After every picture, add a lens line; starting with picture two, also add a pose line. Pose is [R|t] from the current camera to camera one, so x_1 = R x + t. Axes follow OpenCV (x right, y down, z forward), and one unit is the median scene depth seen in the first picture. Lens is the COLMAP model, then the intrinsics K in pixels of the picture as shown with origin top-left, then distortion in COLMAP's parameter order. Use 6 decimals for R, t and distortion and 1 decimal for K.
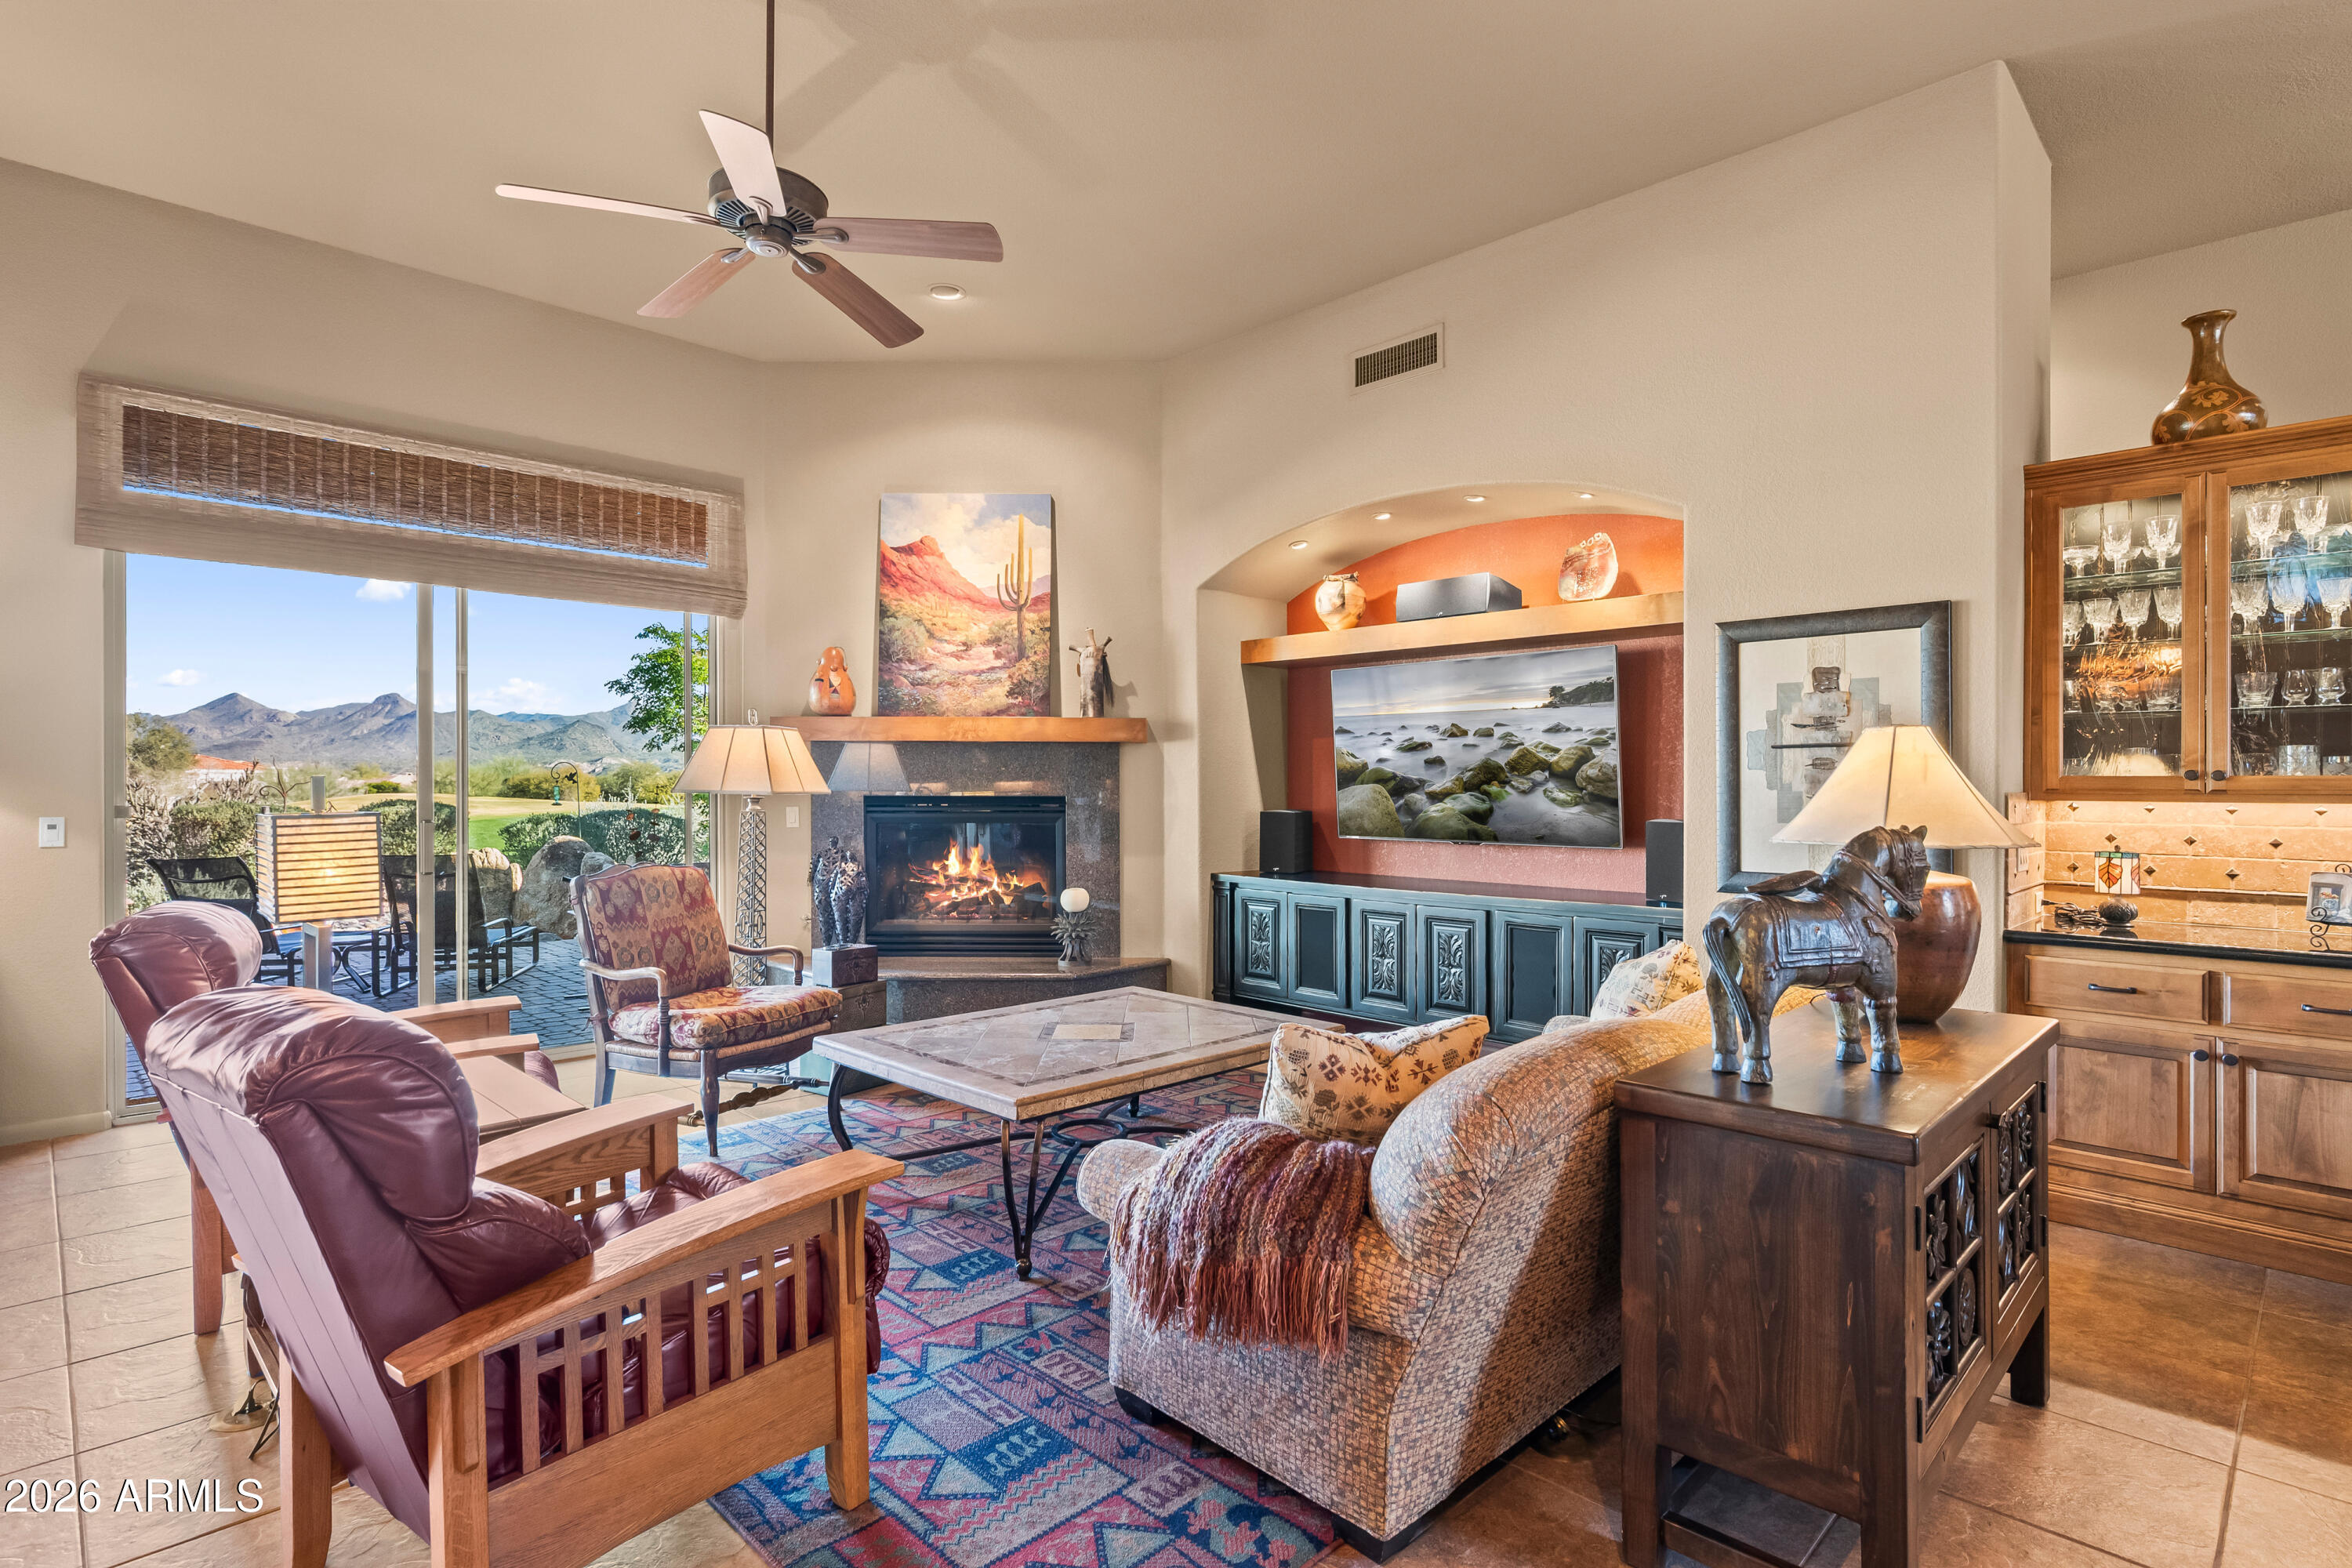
lens RADIAL K [[1166.8, 0, 1168.9], [0, 1166.8, 786.0], [0, 0, 1]] dist [-0.001161, -0.000426]
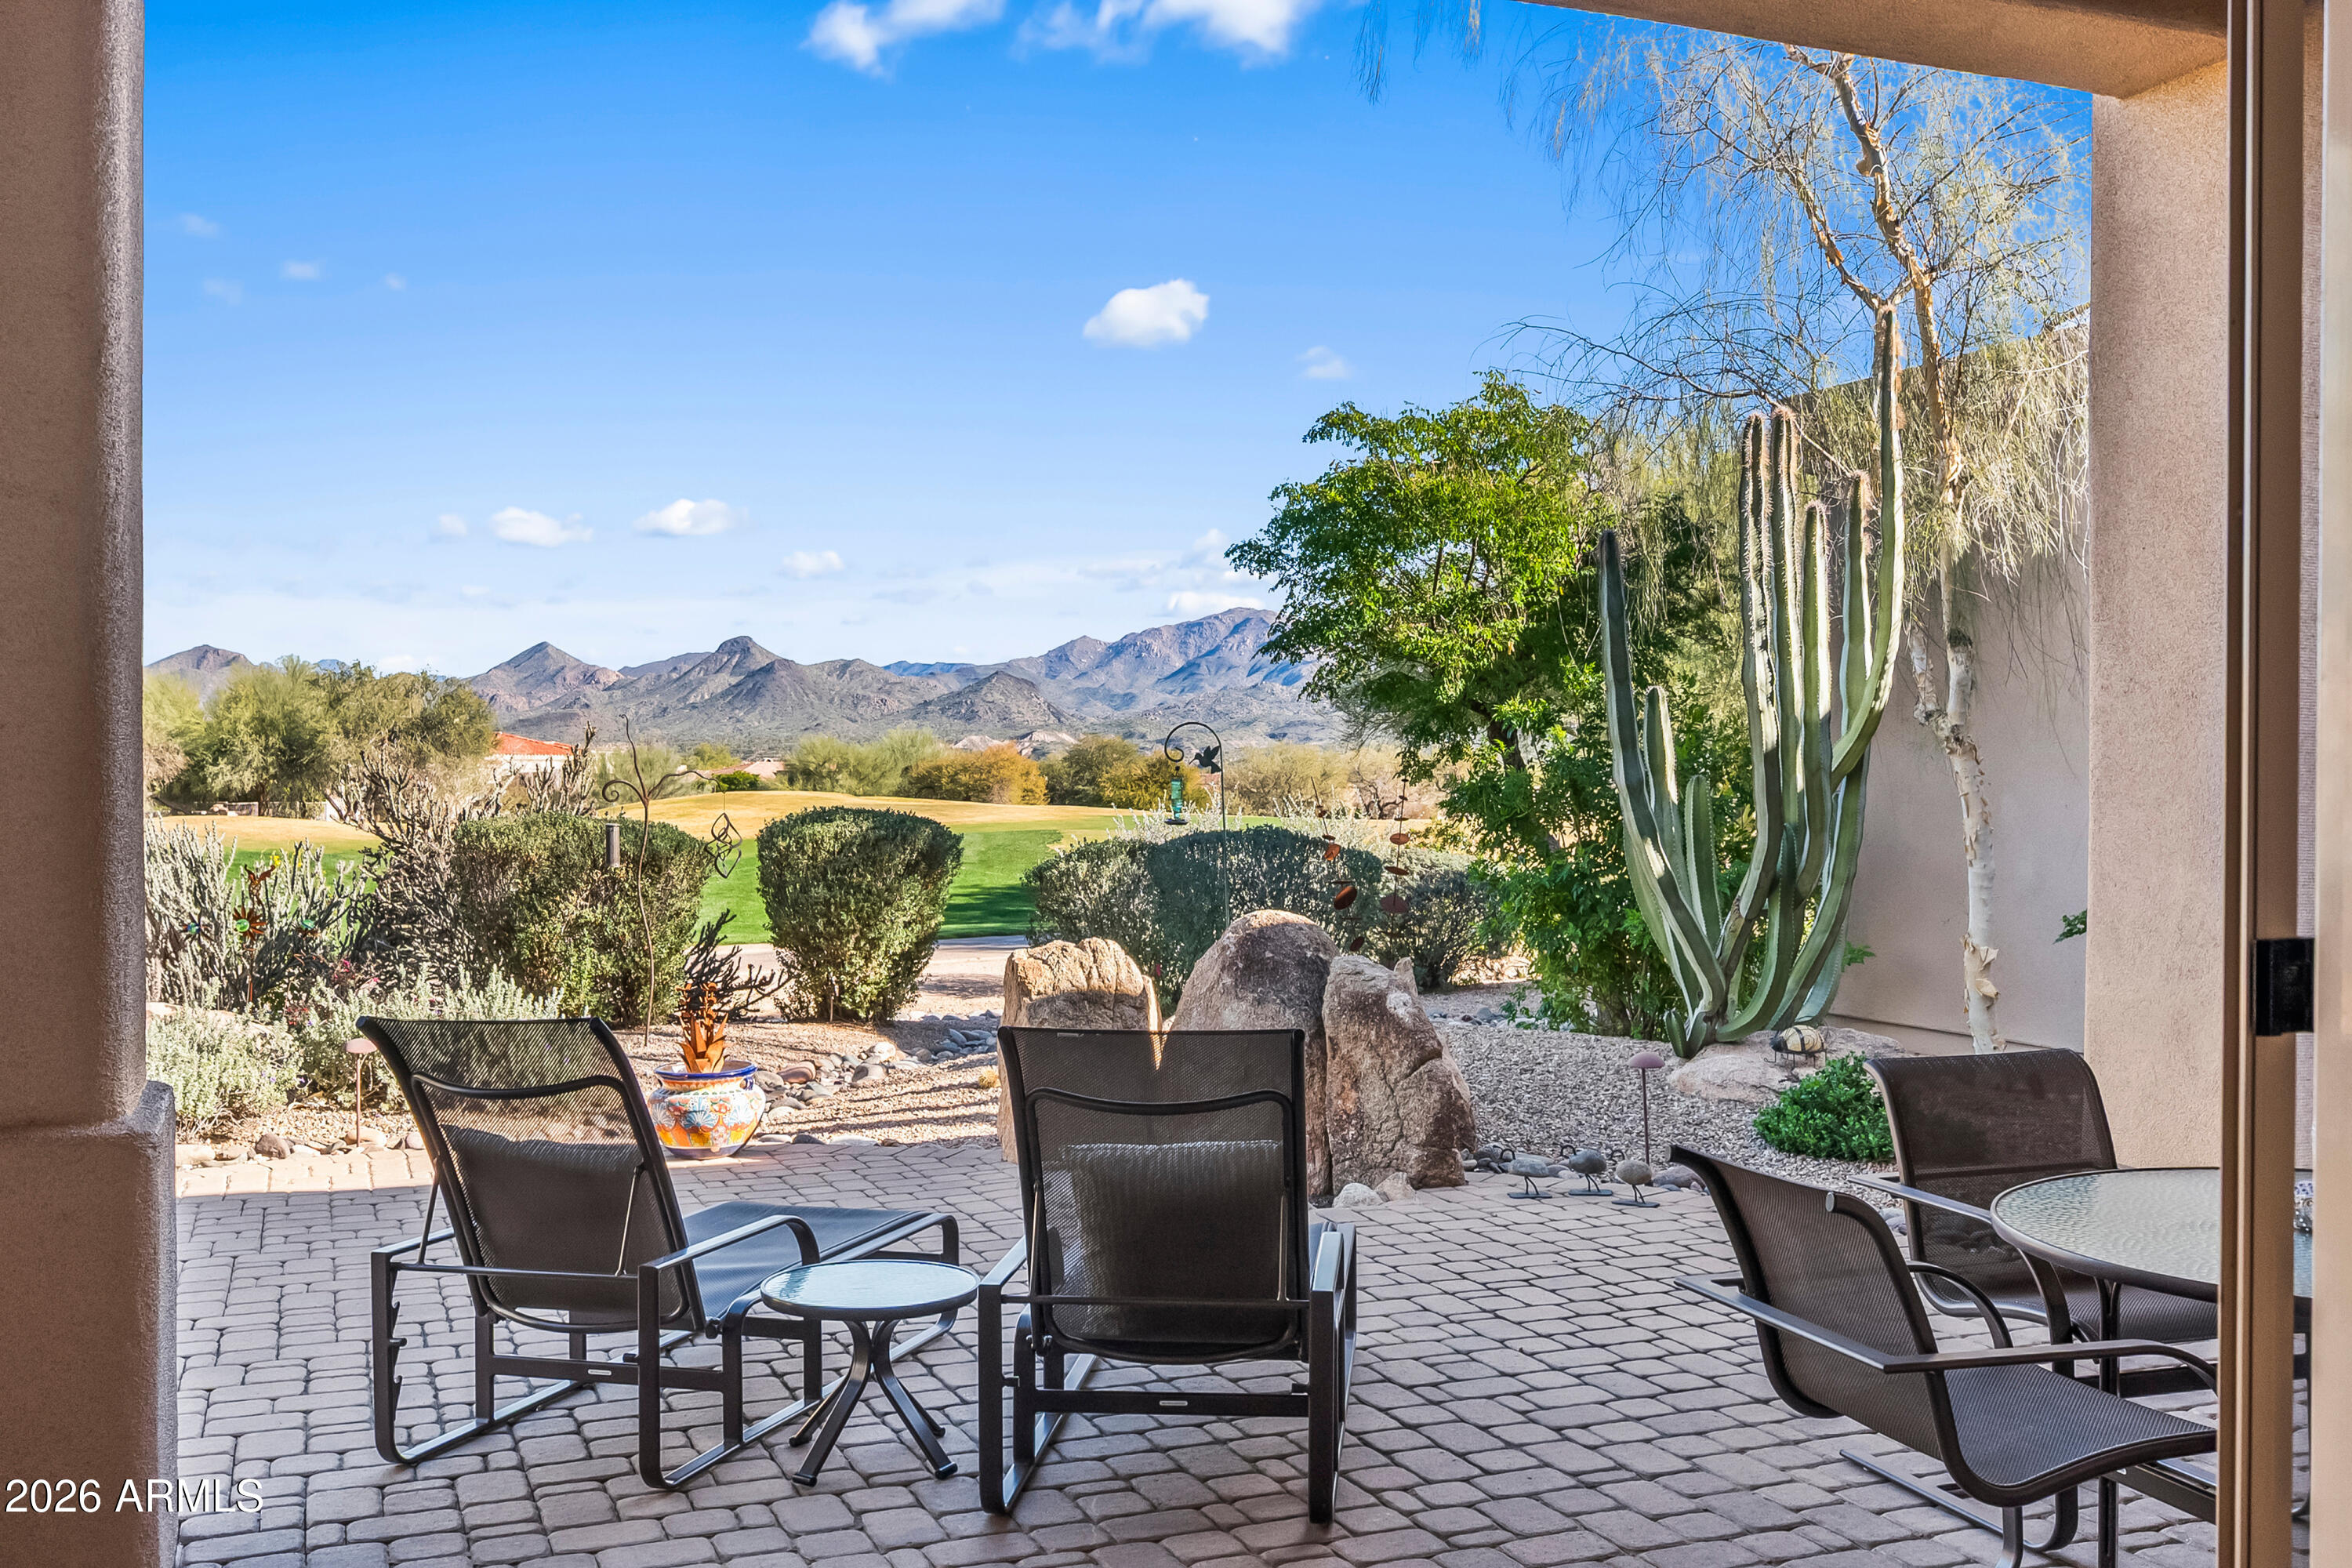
lens RADIAL K [[2138.4, 0, 1178.7], [0, 2138.4, 784.5], [0, 0, 1]] dist [-0.019663, 0.000000]
pose [[0.926116, -0.001724, -0.377236, -0.189107], [0.003077, 0.999991, 0.002986, -0.000154], [0.377227, -0.003927, 0.926112, 0.229066]]
